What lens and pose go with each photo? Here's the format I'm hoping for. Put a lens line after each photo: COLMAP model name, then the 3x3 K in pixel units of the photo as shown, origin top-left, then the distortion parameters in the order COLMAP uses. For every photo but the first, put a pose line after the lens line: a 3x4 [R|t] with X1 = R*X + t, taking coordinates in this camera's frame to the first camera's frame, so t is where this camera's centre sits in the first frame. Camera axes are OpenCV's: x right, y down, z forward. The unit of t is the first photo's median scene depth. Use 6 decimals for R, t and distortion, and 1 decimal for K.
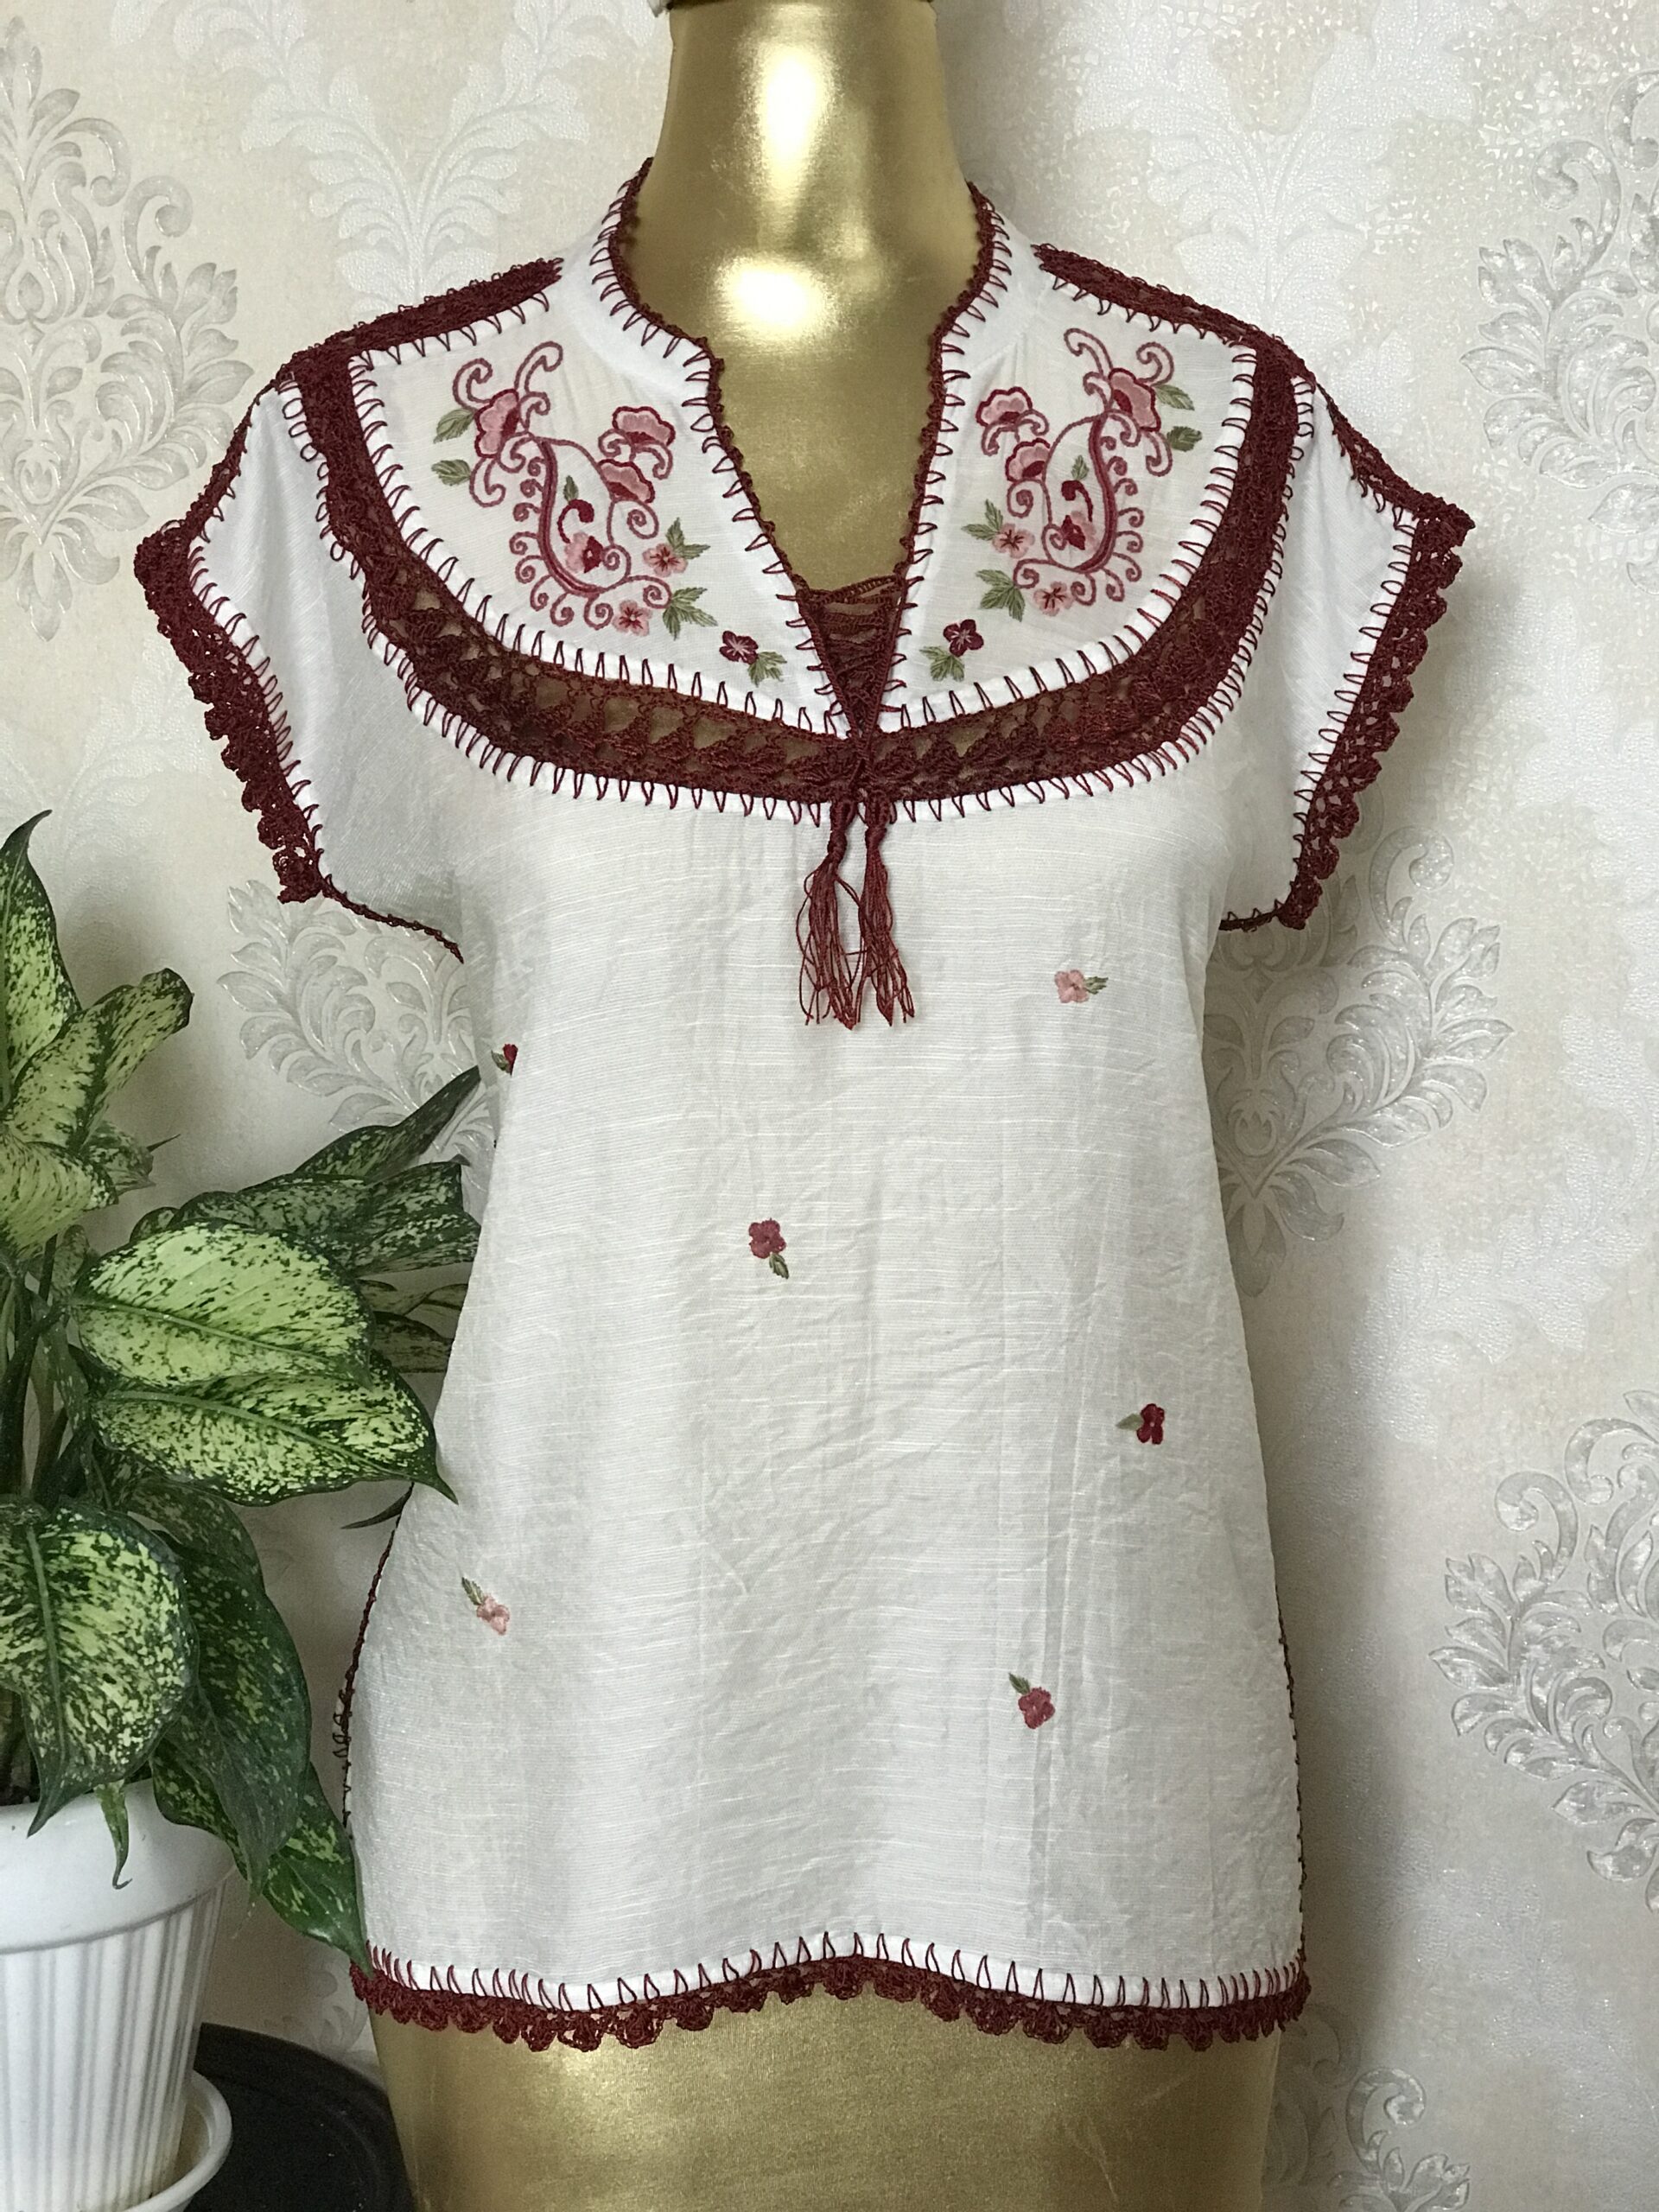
lens RADIAL K [[3719.0, 0, 834.8], [0, 3719.0, 1104.7], [0, 0, 1]] dist [0.000101, 0.000000]
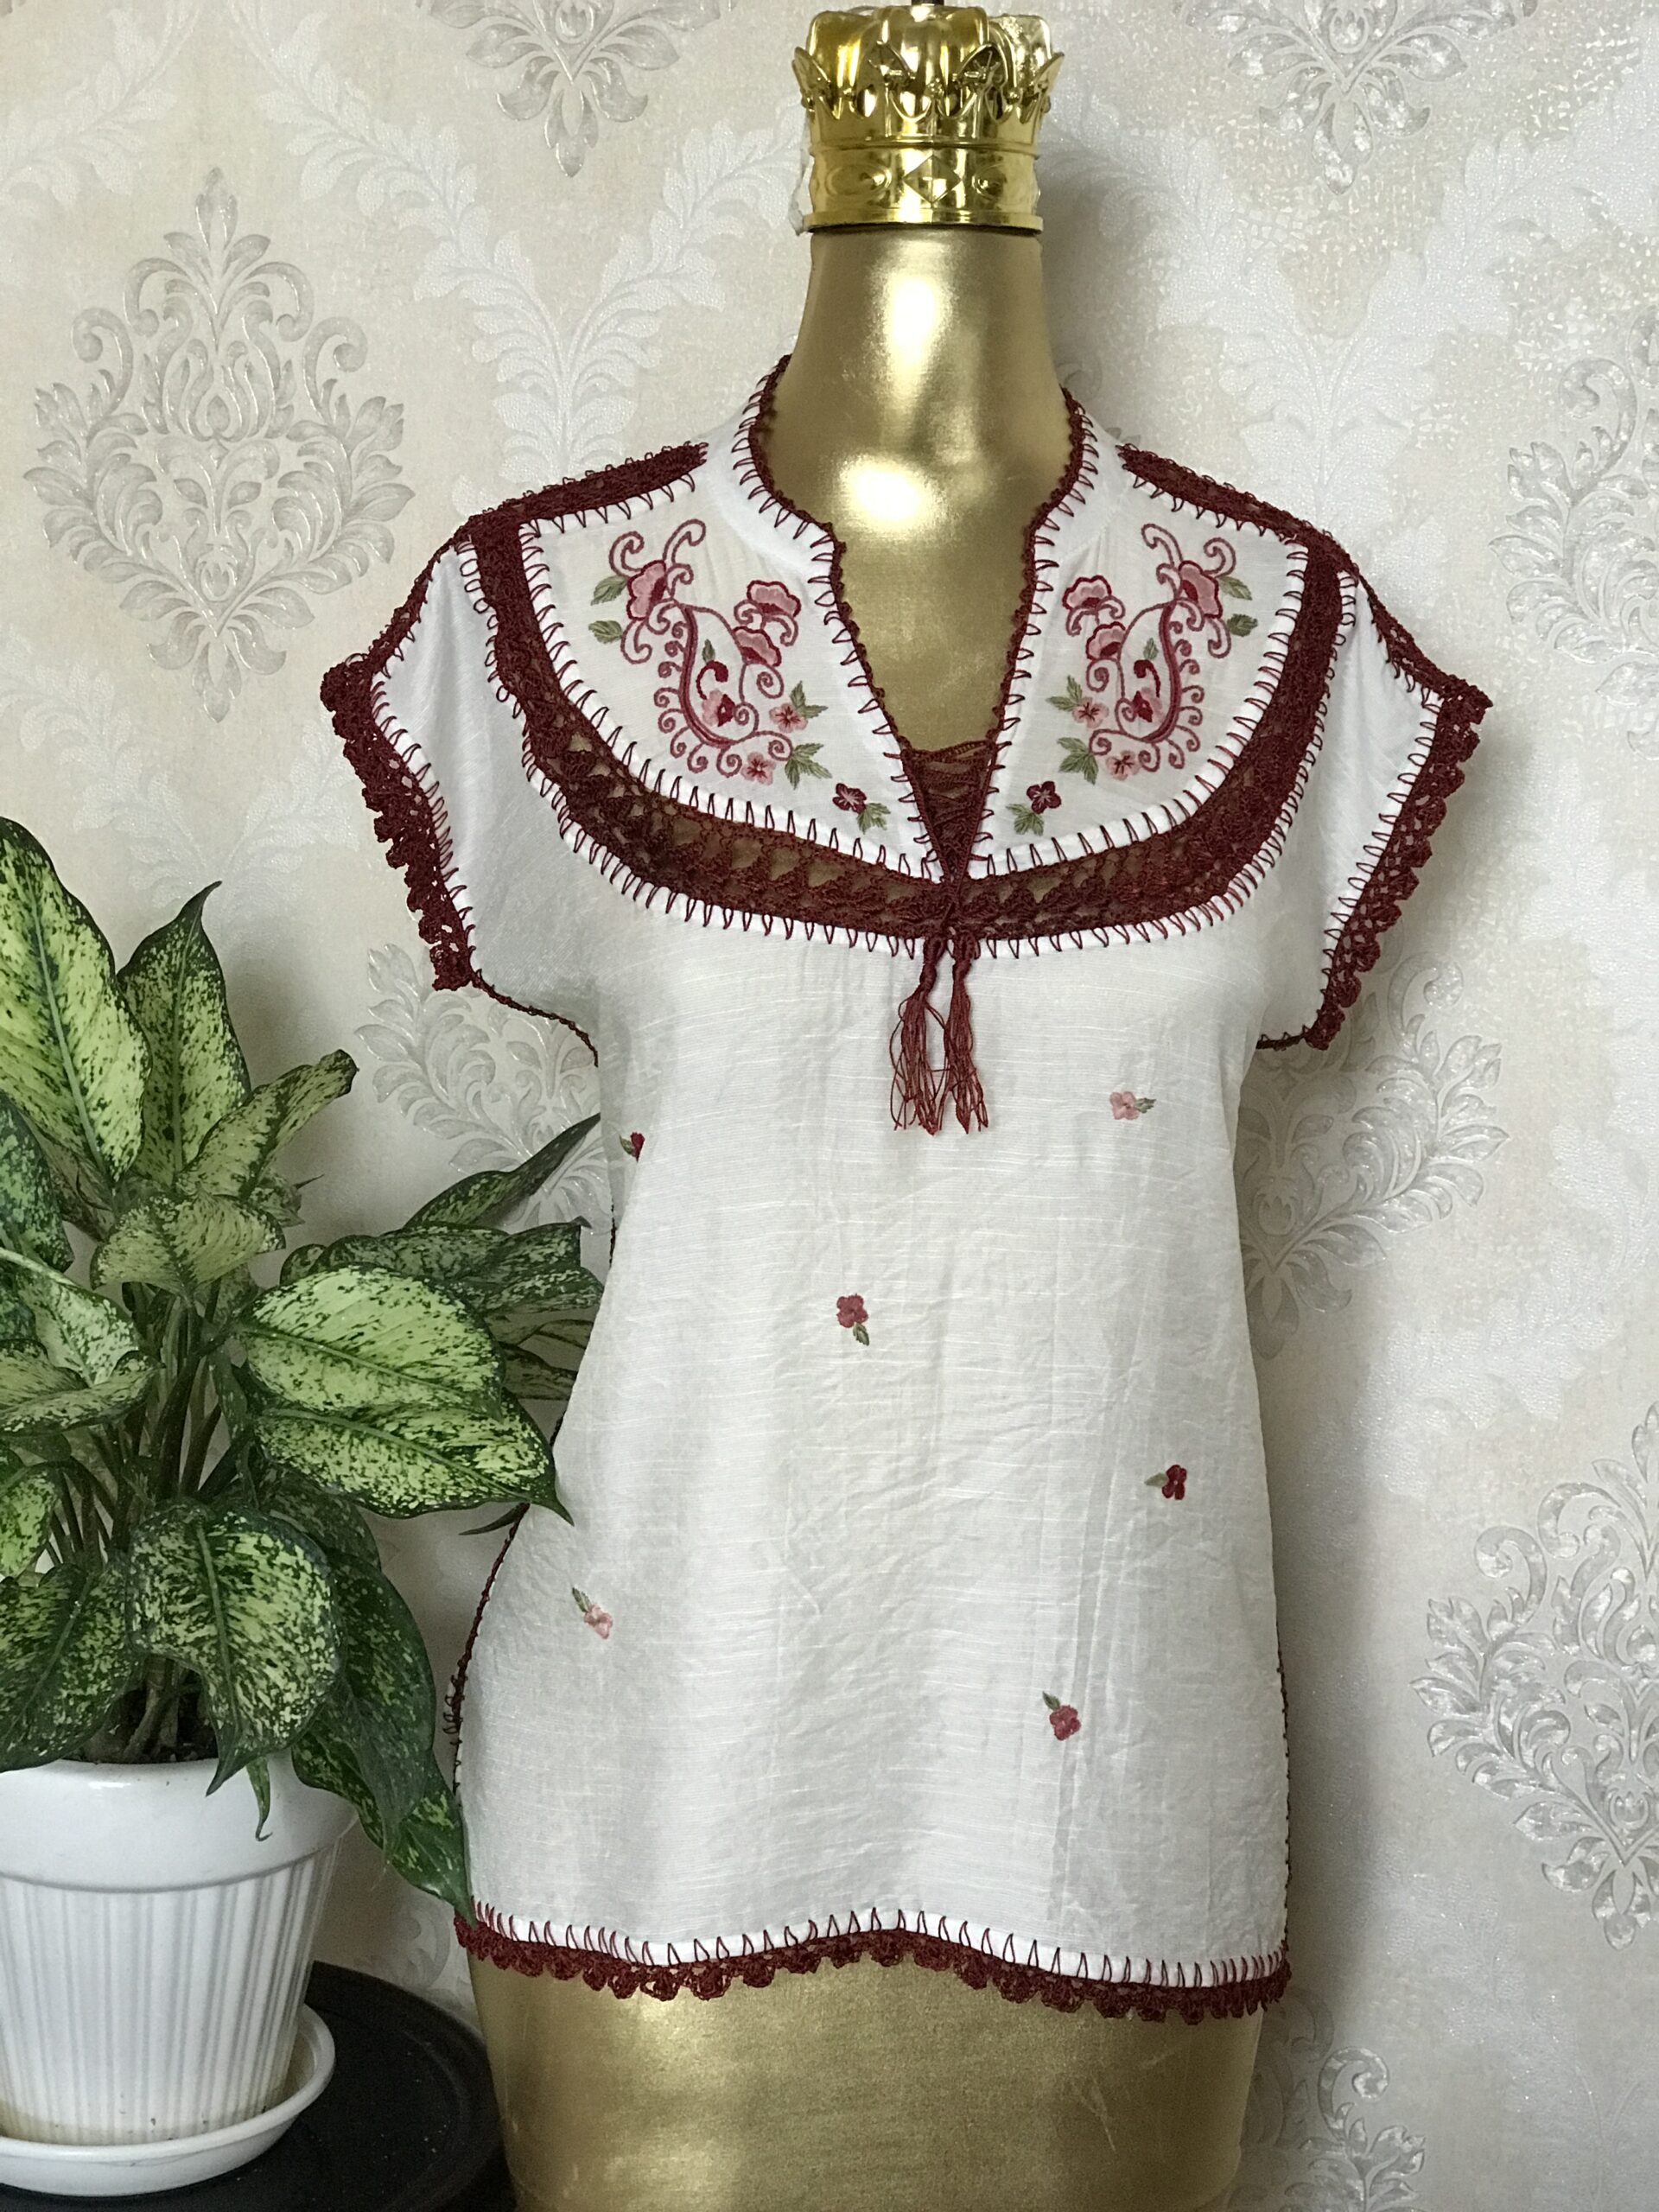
lens RADIAL K [[3719.0, 0, 824.2], [0, 3719.0, 1107.0], [0, 0, 1]] dist [0.000101, 0.000000]
pose [[0.999004, 0.043903, -0.007951, -0.019225], [-0.043805, 0.998966, 0.012146, -0.038754], [0.008476, -0.011786, 0.999895, -0.150298]]
